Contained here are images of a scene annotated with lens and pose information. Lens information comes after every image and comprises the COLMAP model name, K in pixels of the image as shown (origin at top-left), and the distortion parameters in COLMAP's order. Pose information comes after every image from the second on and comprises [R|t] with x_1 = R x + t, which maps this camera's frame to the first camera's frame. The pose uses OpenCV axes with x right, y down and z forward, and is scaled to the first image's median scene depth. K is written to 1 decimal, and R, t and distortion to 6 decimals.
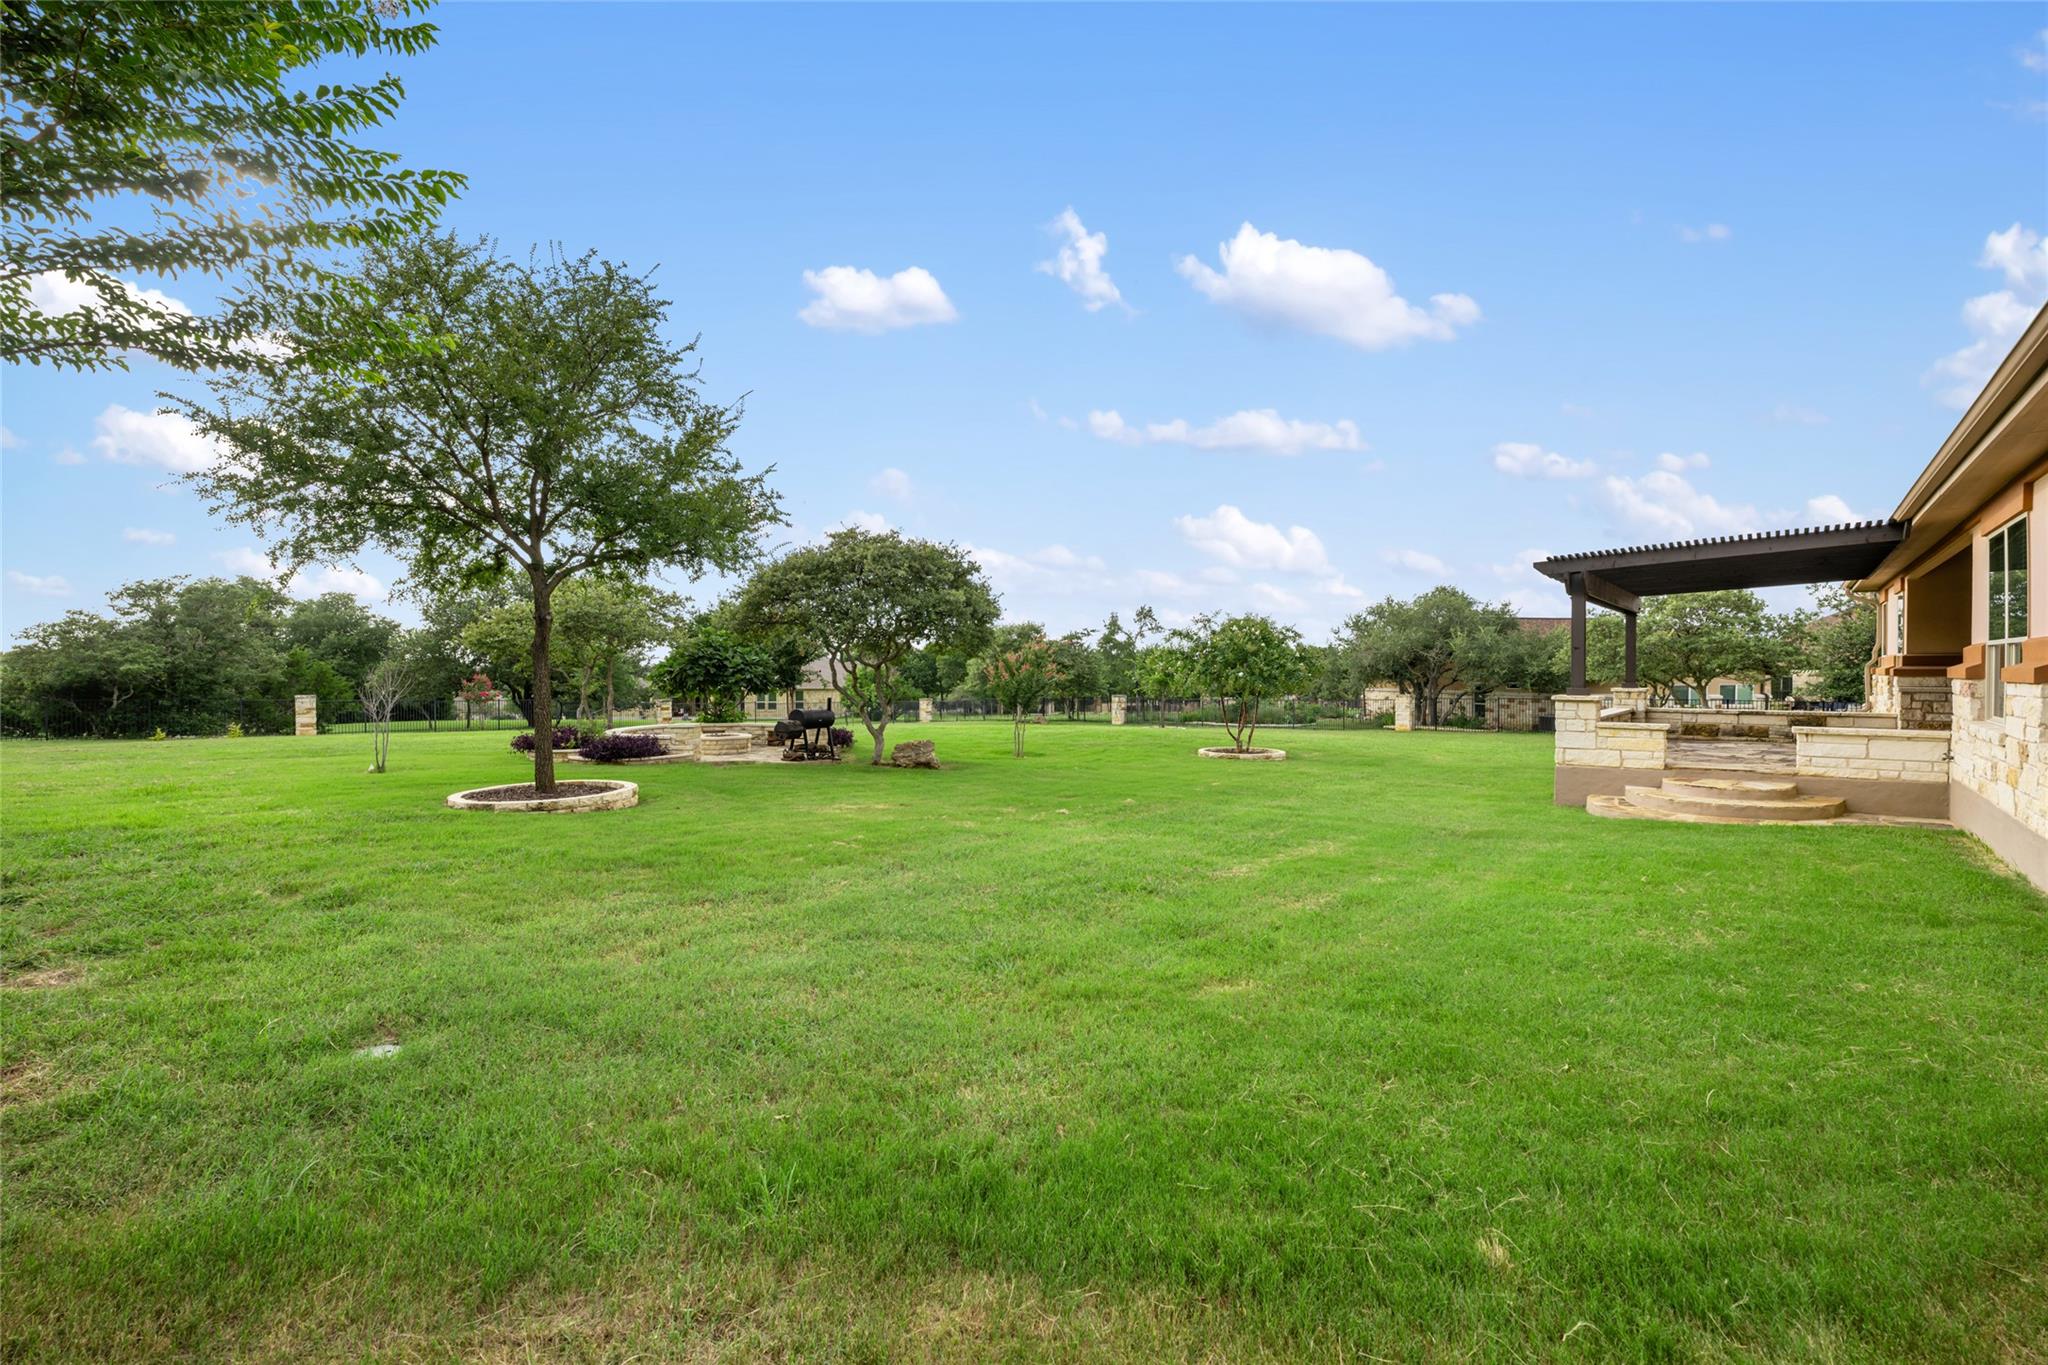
lens RADIAL K [[767.4, 0, 1024.0], [0, 767.4, 682.5], [0, 0, 1]] dist [0.000674, 0.000133]
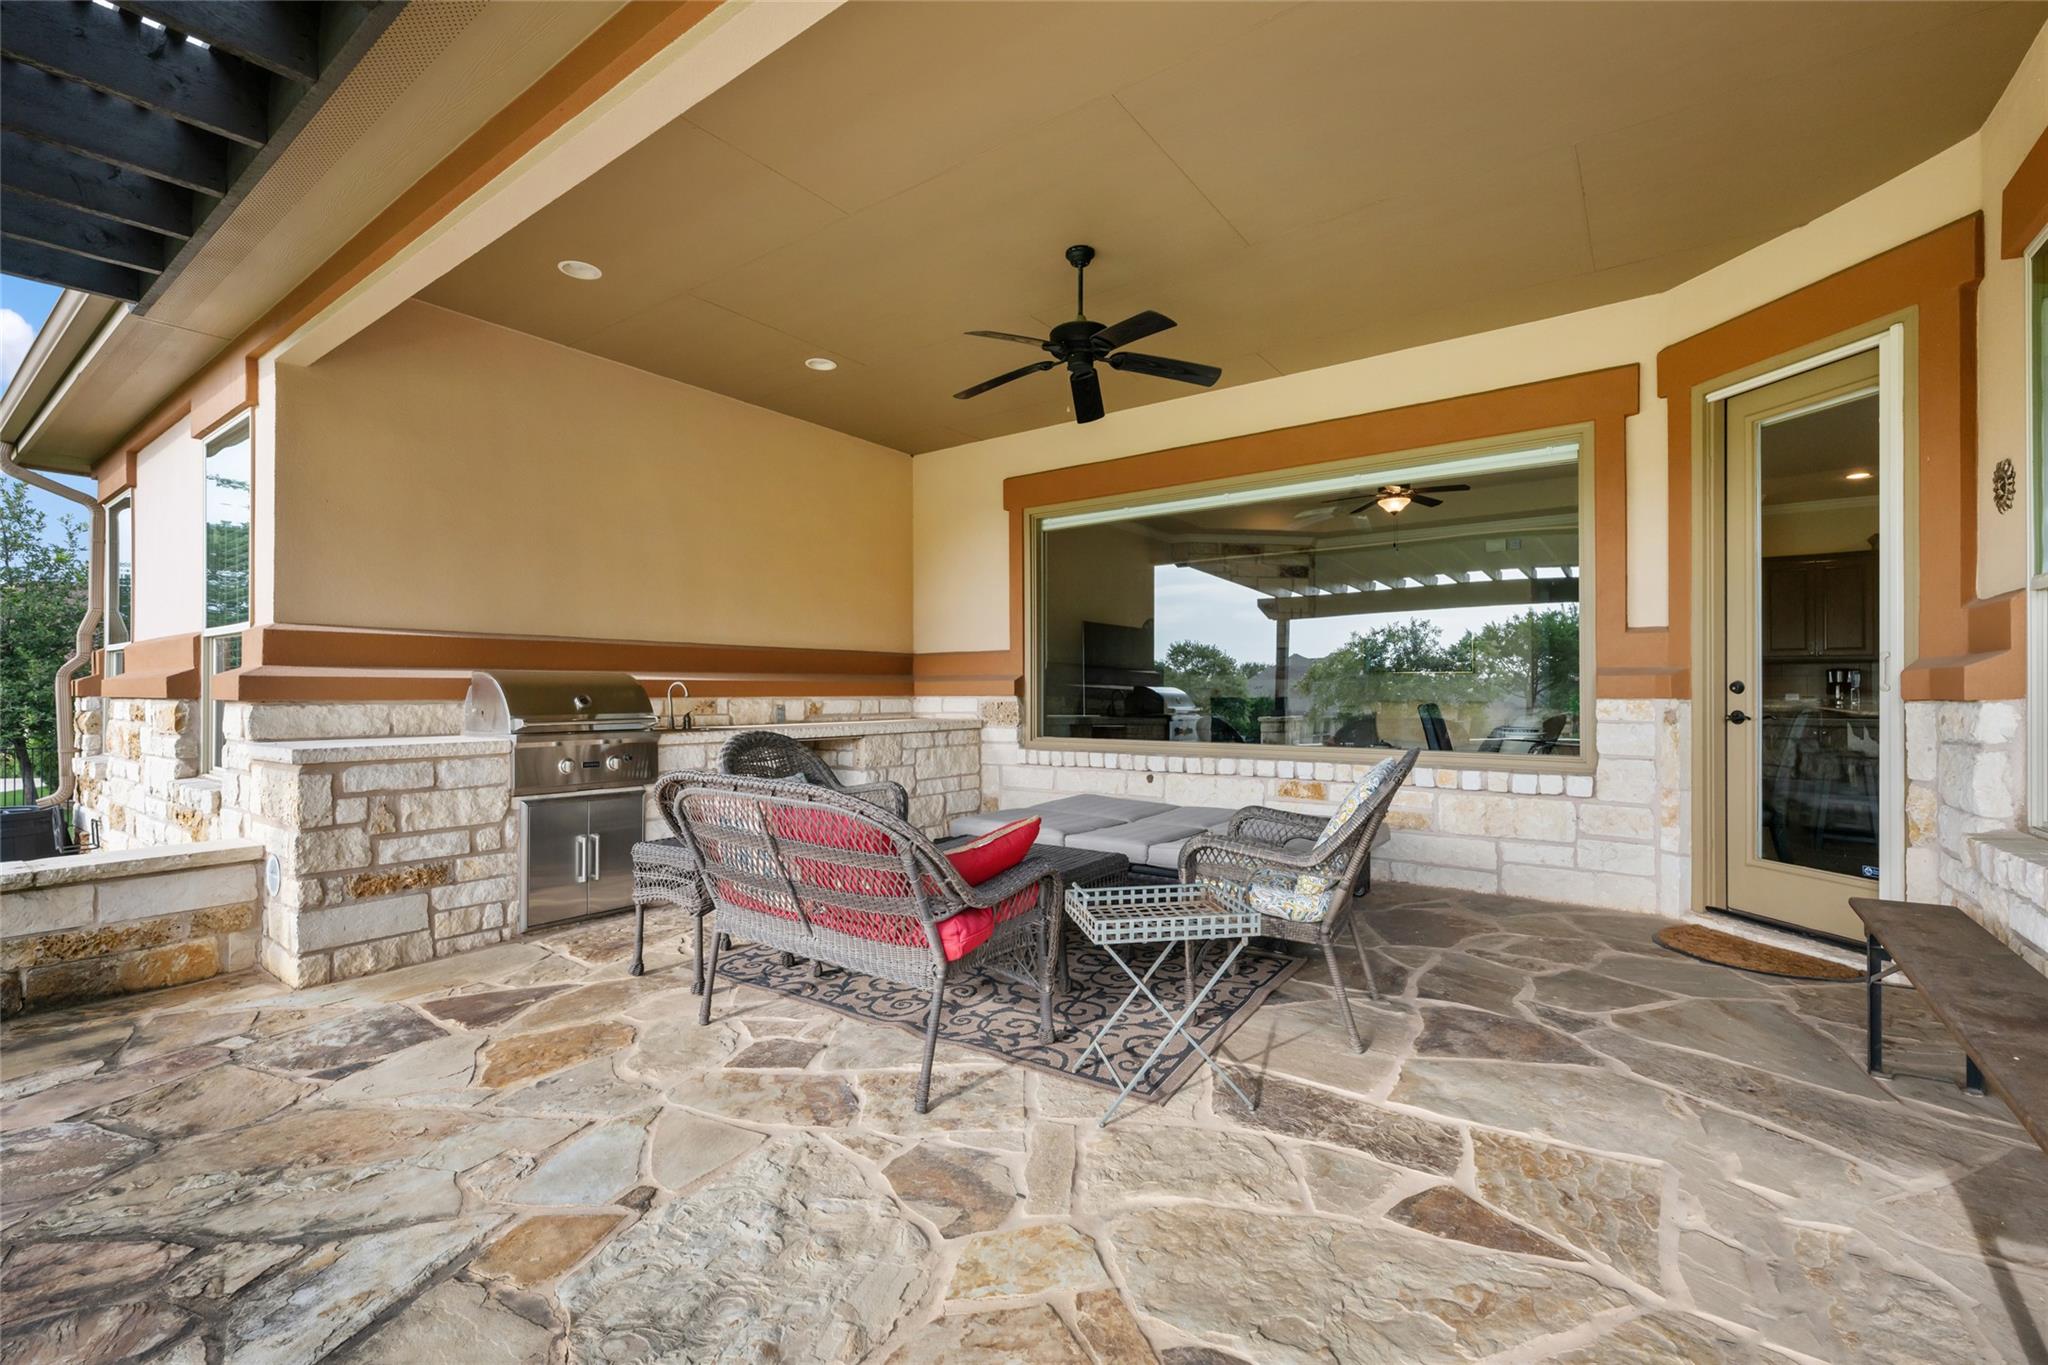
lens RADIAL K [[934.1, 0, 1024.0], [0, 934.1, 682.5], [0, 0, 1]] dist [0.000866, 0.000056]
pose [[-0.125800, -0.025421, 0.991730, 0.689014], [0.044787, 0.998507, 0.031276, -0.012277], [-0.991044, 0.048352, -0.124474, 0.682963]]
